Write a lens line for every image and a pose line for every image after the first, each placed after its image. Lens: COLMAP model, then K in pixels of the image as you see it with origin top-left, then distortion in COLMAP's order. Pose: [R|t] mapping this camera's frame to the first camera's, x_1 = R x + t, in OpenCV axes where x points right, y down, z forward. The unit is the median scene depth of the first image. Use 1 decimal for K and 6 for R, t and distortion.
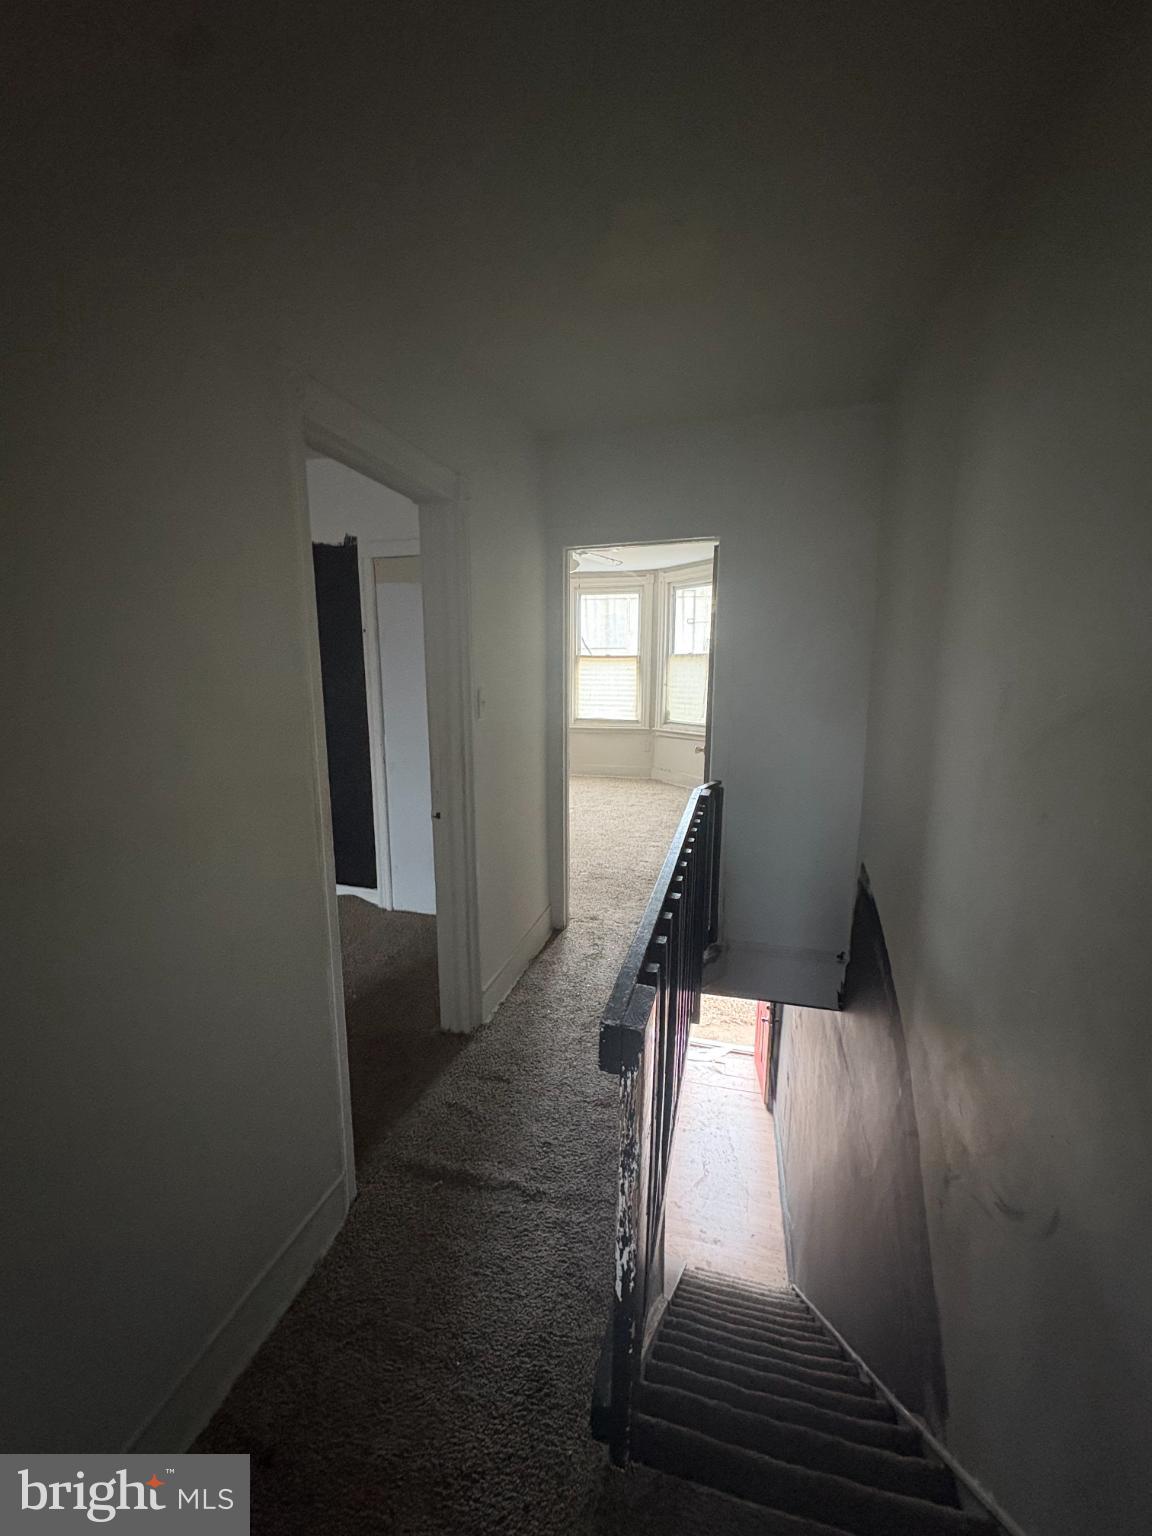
lens RADIAL K [[610.2, 0, 576.3], [0, 610.2, 770.5], [0, 0, 1]] dist [-0.000079, 0.000031]
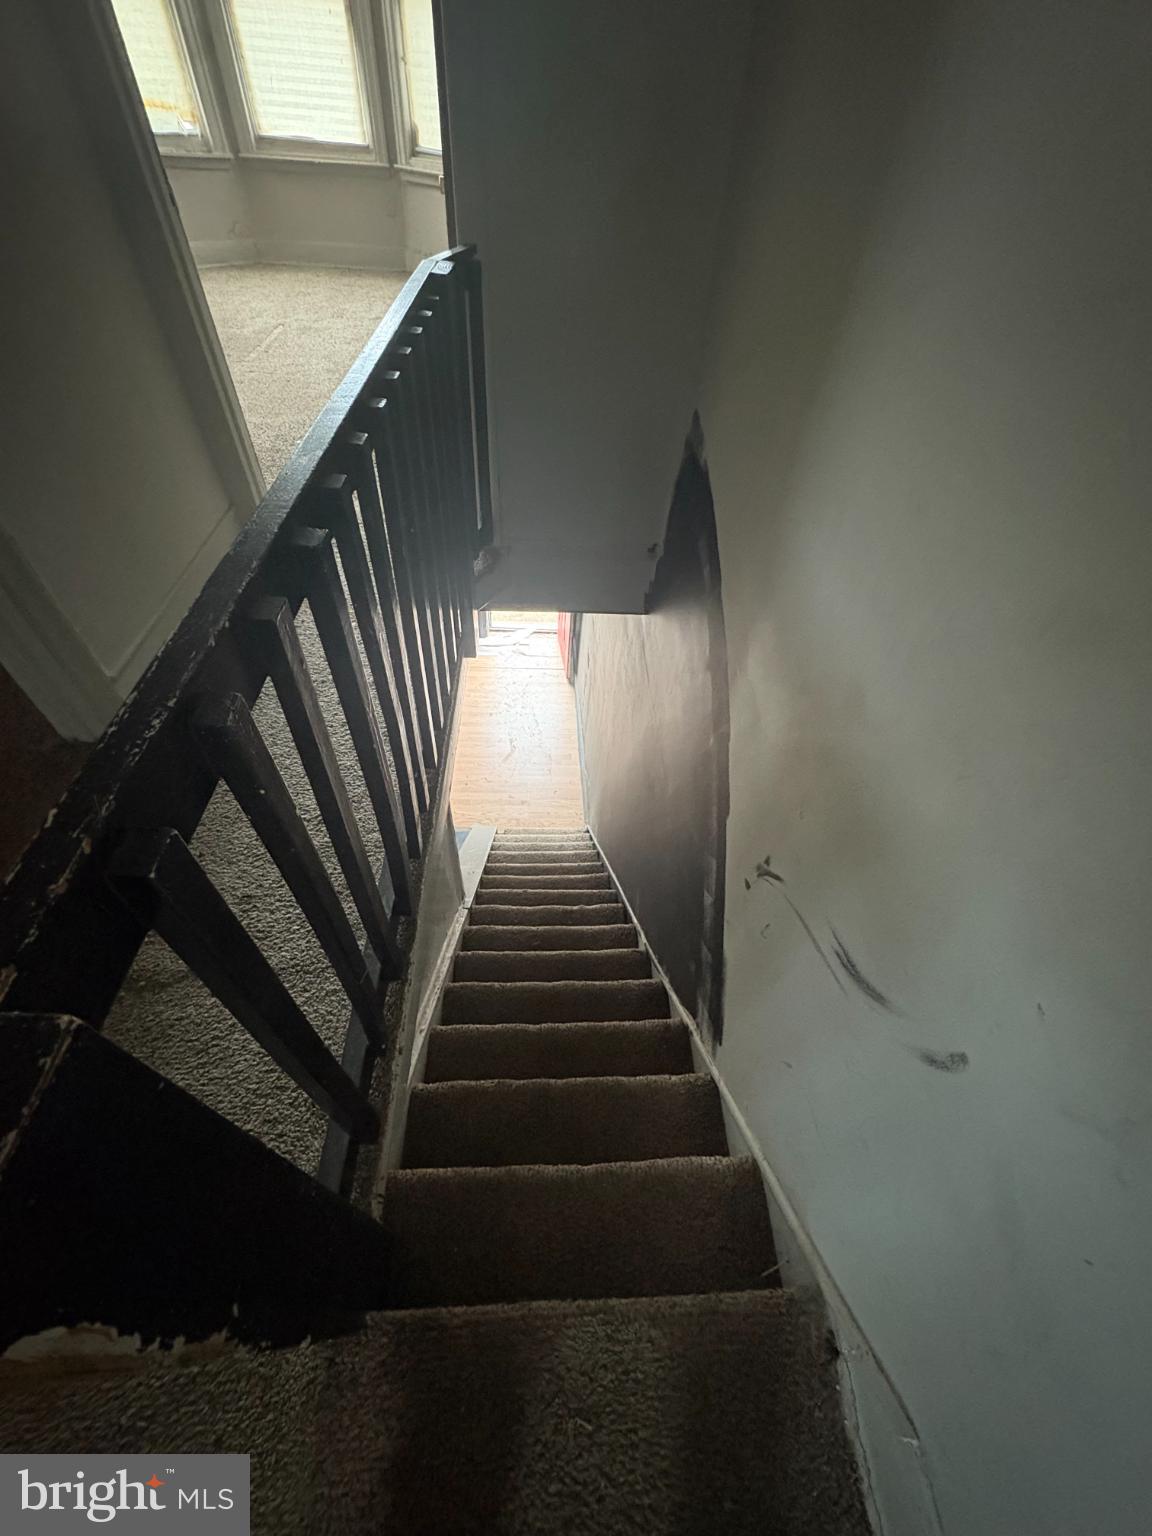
lens RADIAL K [[610.2, 0, 576.3], [0, 610.2, 770.5], [0, 0, 1]] dist [-0.000079, 0.000031]
pose [[0.954841, -0.181501, 0.235236, 0.067590], [-0.008300, 0.775124, 0.631754, 0.021867], [-0.297001, -0.605177, 0.738614, 0.178604]]
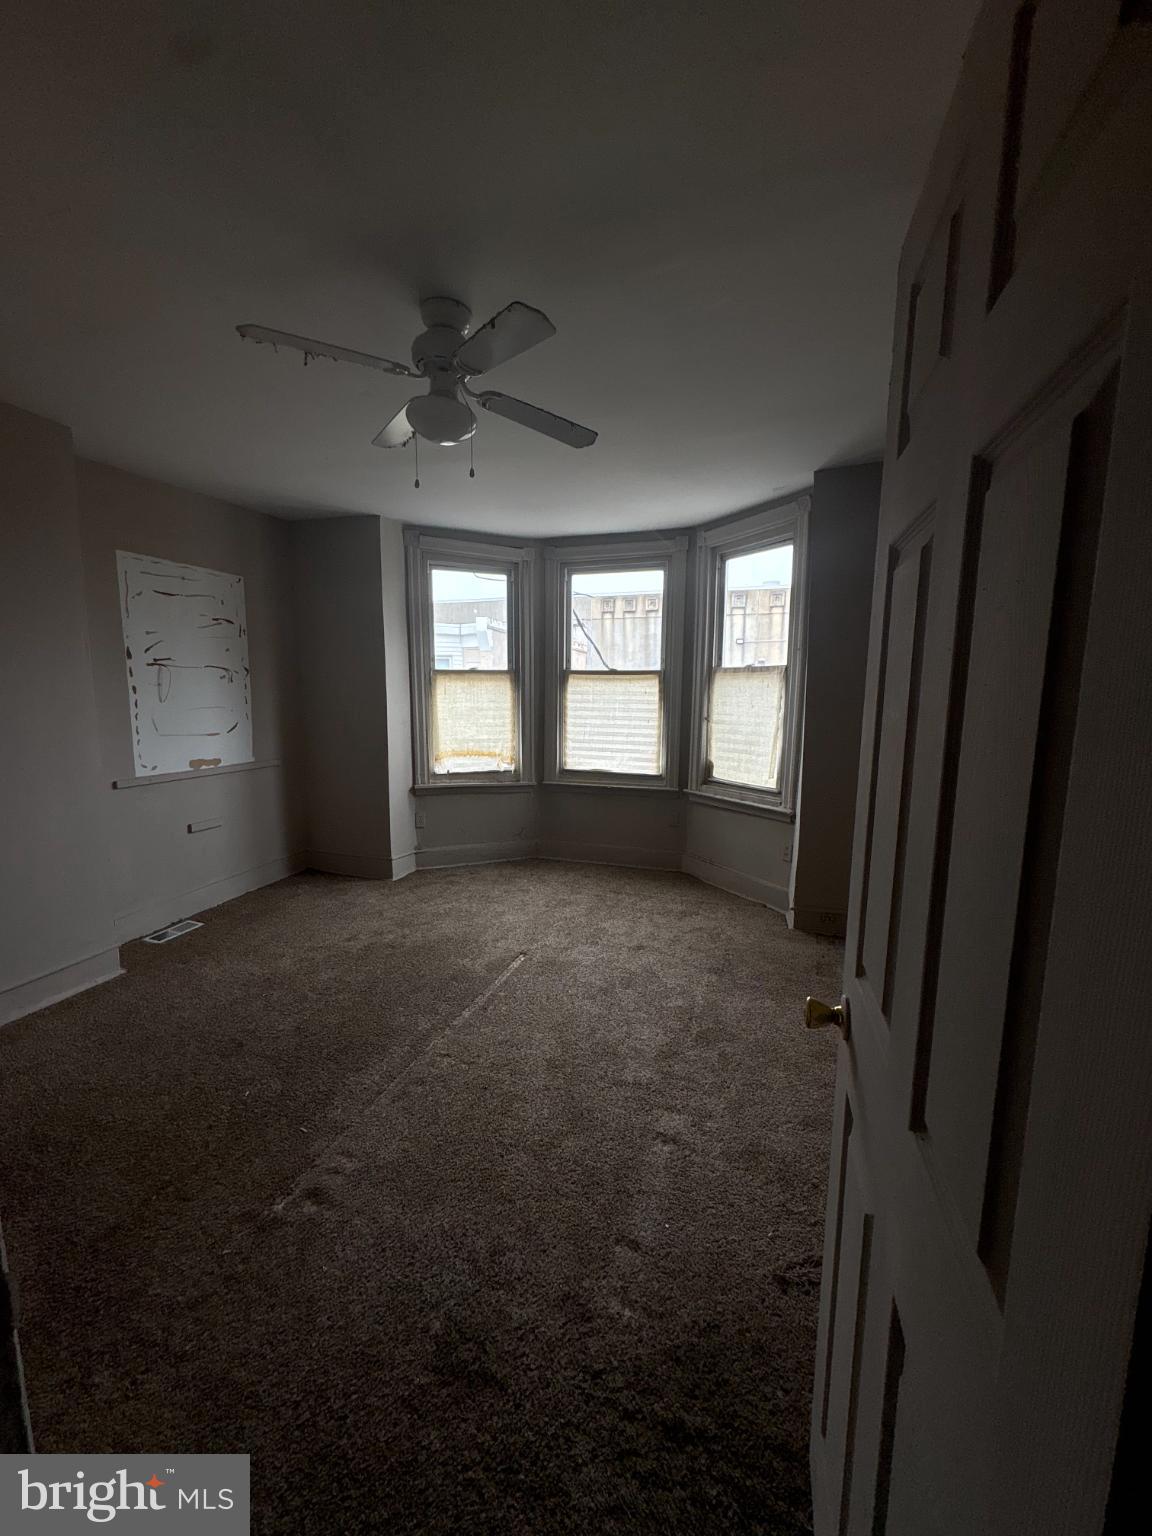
lens RADIAL K [[610.2, 0, 576.3], [0, 610.2, 770.5], [0, 0, 1]] dist [-0.000079, 0.000031]
pose [[0.997268, 0.016562, -0.071983, 0.093878], [-0.019434, 0.999035, -0.039377, -0.095413], [0.071261, 0.040668, 0.996628, 0.592161]]
